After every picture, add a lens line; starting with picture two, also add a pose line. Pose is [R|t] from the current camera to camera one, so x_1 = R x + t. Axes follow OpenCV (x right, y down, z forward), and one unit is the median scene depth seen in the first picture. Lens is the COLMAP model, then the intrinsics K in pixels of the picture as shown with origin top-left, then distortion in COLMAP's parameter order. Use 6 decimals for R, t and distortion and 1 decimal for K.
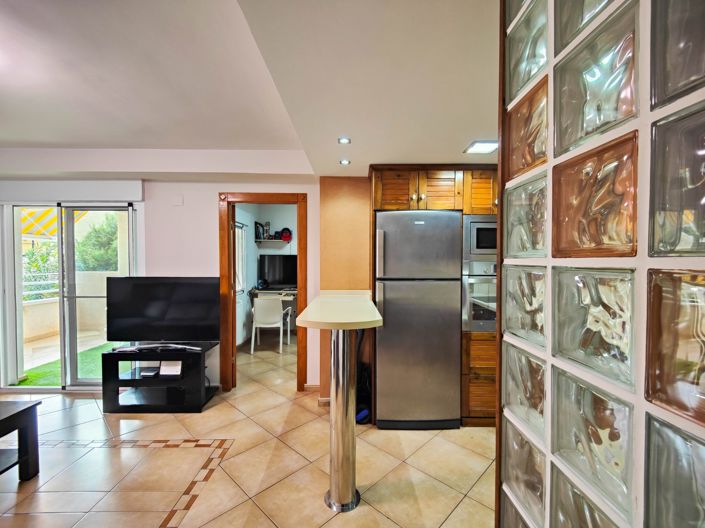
lens RADIAL K [[310.1, 0, 355.3], [0, 310.1, 266.1], [0, 0, 1]] dist [0.015149, -0.011036]
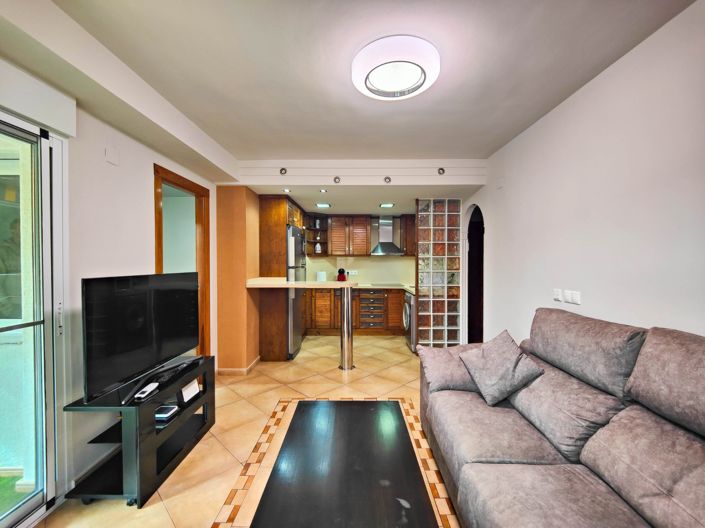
lens RADIAL K [[310.1, 0, 355.3], [0, 310.1, 266.1], [0, 0, 1]] dist [0.015149, -0.011036]
pose [[0.012591, -0.017405, 0.999769, -1.331349], [0.015153, 0.999737, 0.017213, 0.010810], [-0.999806, 0.014933, 0.012851, 0.559962]]
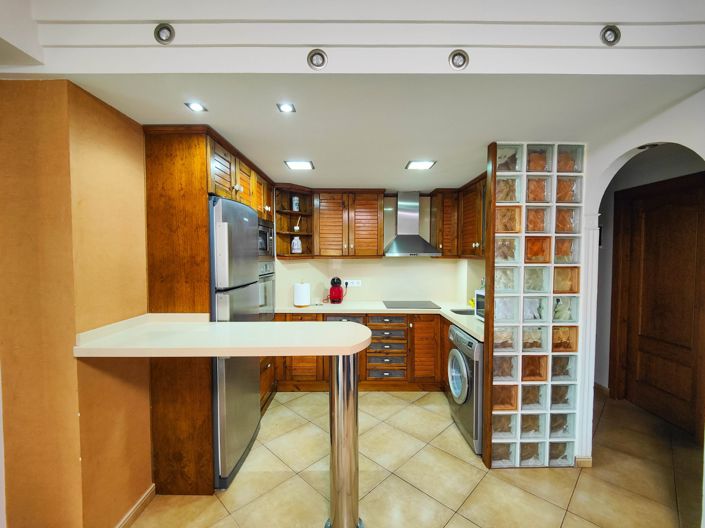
lens RADIAL K [[305.2, 0, 356.1], [0, 305.2, 266.0], [0, 0, 1]] dist [0.017635, -0.013011]
pose [[0.003227, -0.040440, 0.999177, -0.558125], [0.014336, 0.999081, 0.040390, -0.034198], [-0.999892, 0.014194, 0.003804, 0.589043]]
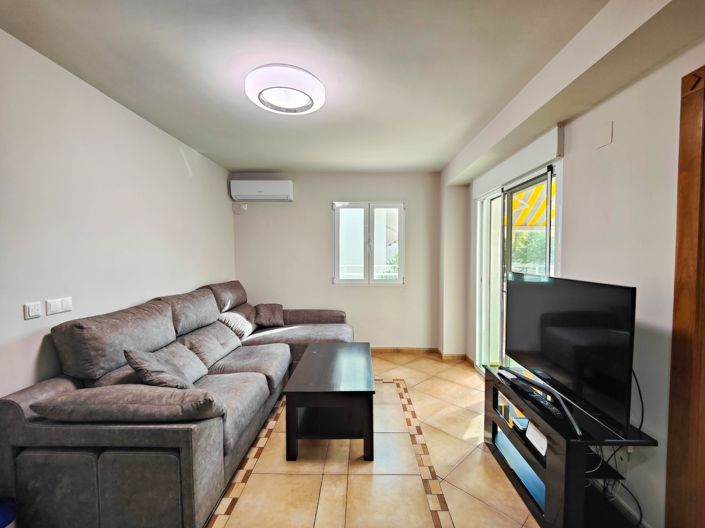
lens RADIAL K [[310.1, 0, 355.3], [0, 310.1, 266.1], [0, 0, 1]] dist [0.015149, -0.011036]
pose [[-0.035563, 0.037417, -0.998667, -0.016546], [-0.013967, 0.999183, 0.037933, -0.003245], [0.999270, 0.015297, -0.035011, 0.664554]]
